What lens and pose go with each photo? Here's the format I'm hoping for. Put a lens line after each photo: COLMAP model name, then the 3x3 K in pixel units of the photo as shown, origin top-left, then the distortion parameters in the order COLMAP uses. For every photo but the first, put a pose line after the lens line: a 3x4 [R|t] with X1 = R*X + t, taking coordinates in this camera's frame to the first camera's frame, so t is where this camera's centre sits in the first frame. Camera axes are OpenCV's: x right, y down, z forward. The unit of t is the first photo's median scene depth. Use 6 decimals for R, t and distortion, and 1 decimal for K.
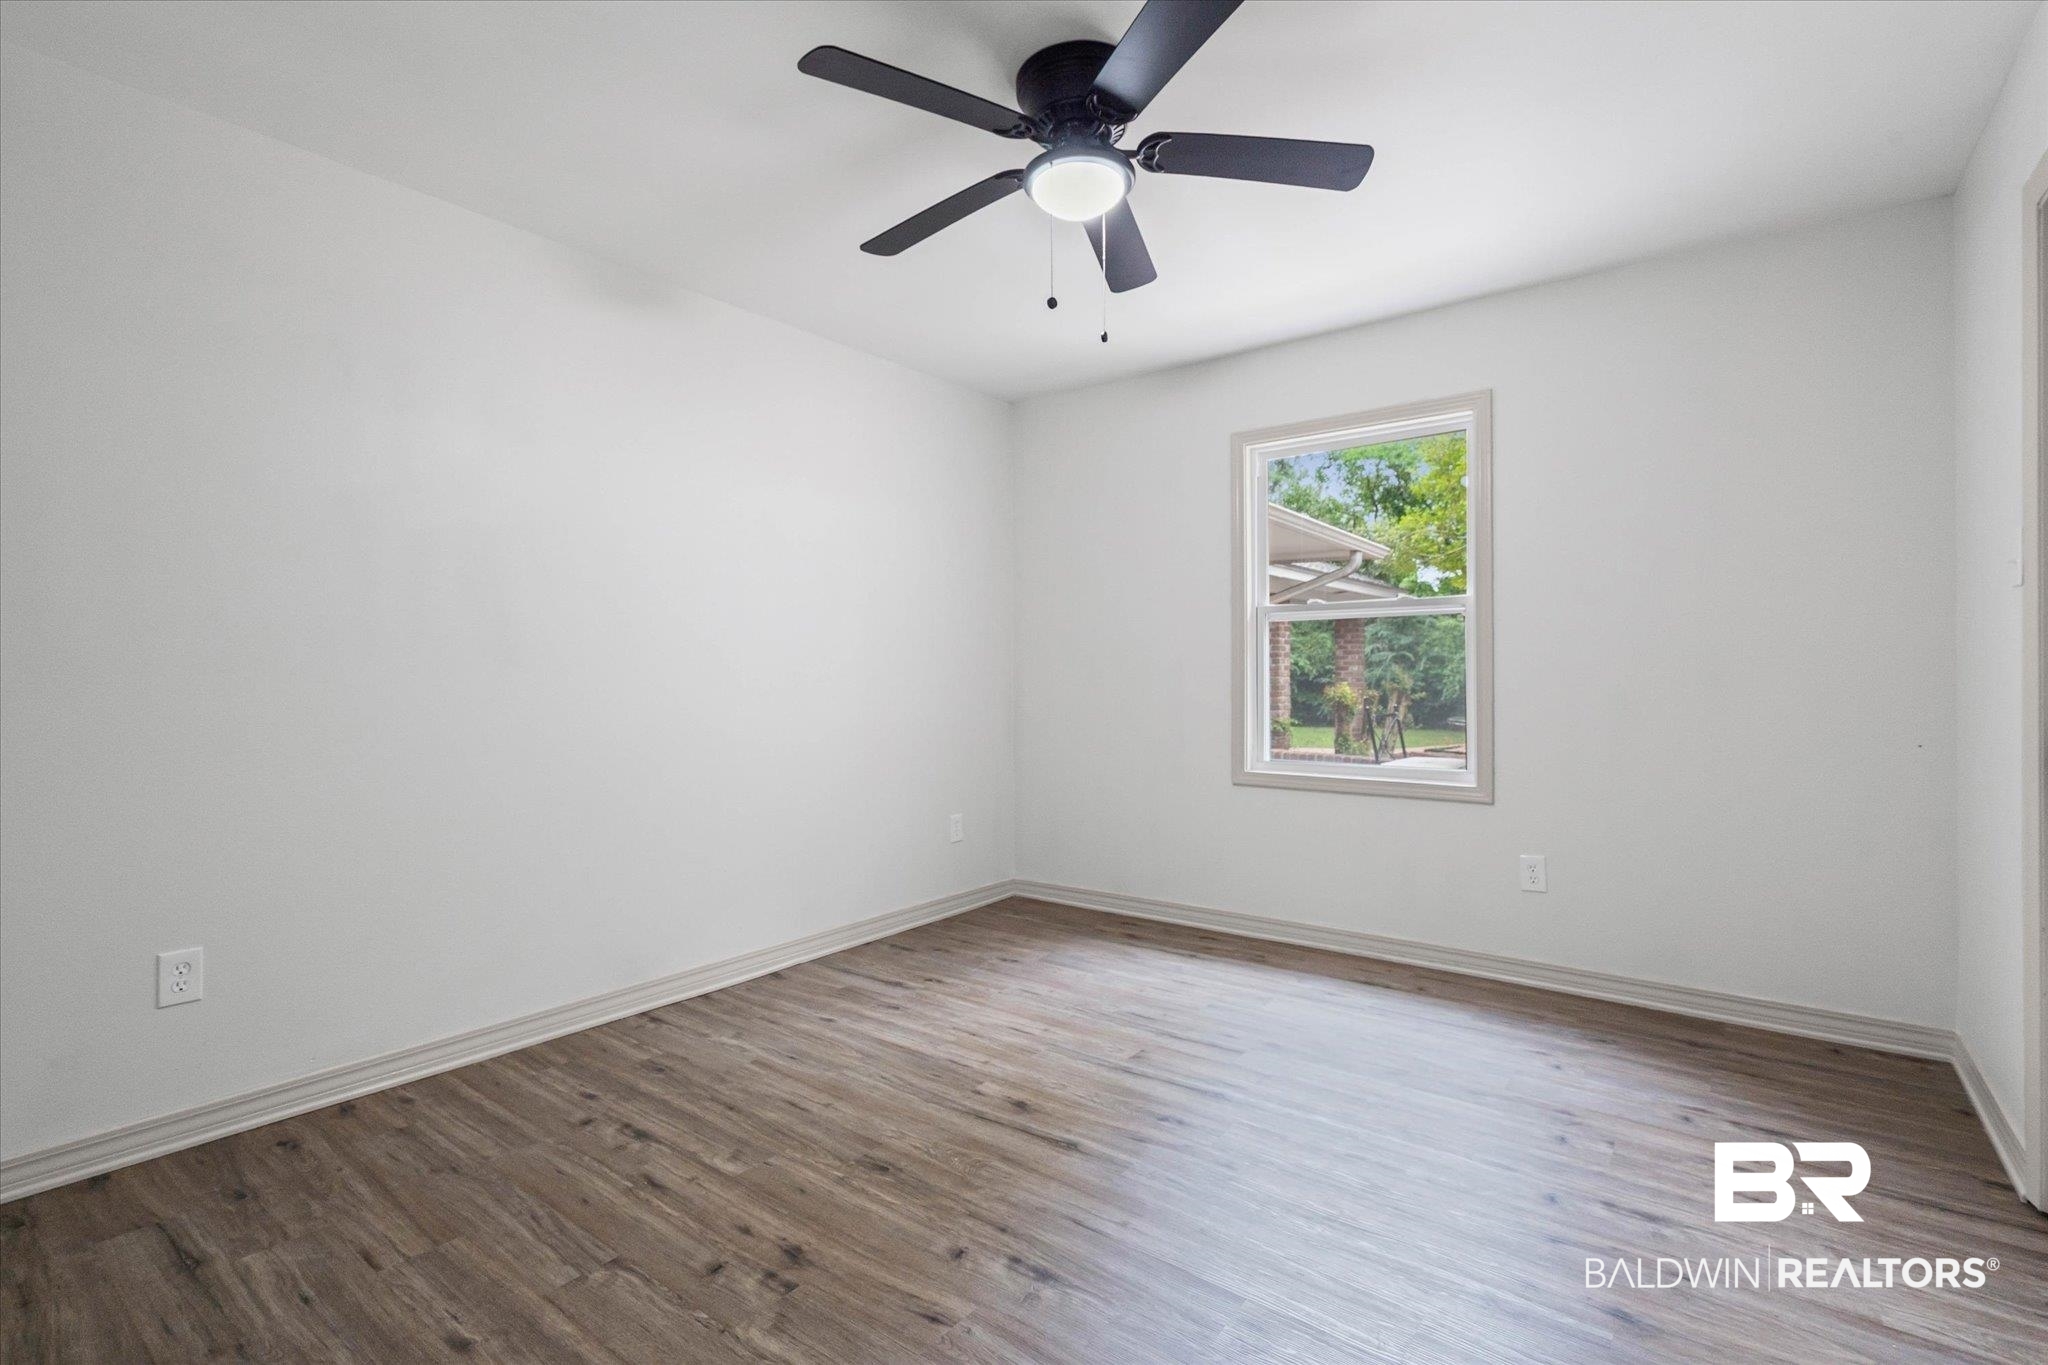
lens RADIAL K [[939.8, 0, 1024.0], [0, 939.8, 682.5], [0, 0, 1]] dist [-0.002536, 0.001073]
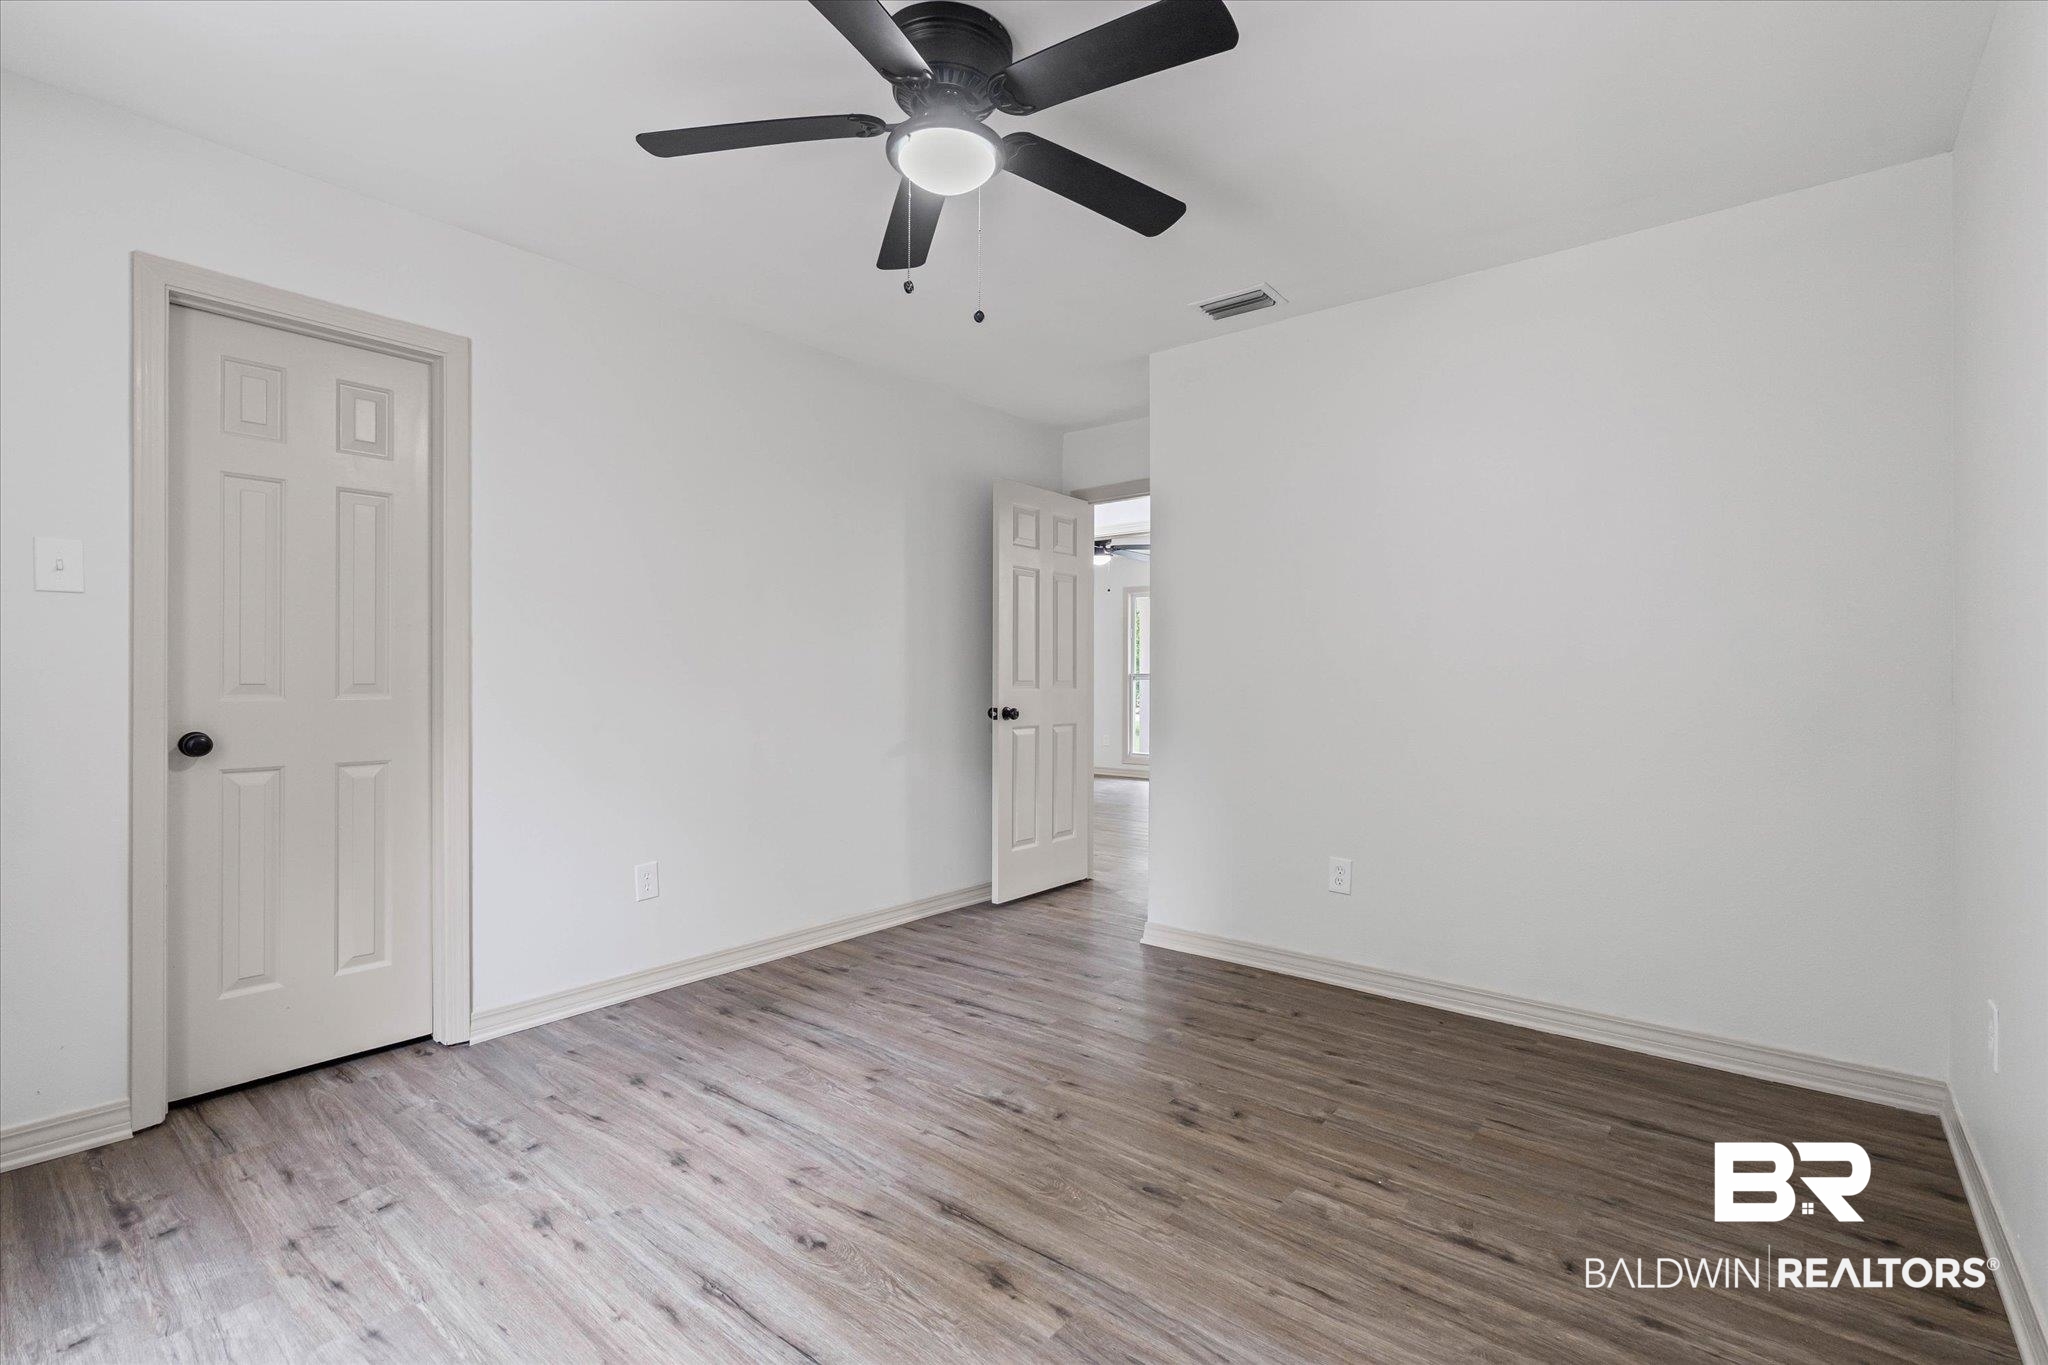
lens RADIAL K [[939.8, 0, 1024.0], [0, 939.8, 682.5], [0, 0, 1]] dist [-0.002536, 0.001073]
pose [[-0.999311, -0.001340, 0.037100, -0.058008], [-0.000978, 0.999952, 0.009789, -0.013134], [-0.037112, 0.009746, -0.999264, 2.011099]]
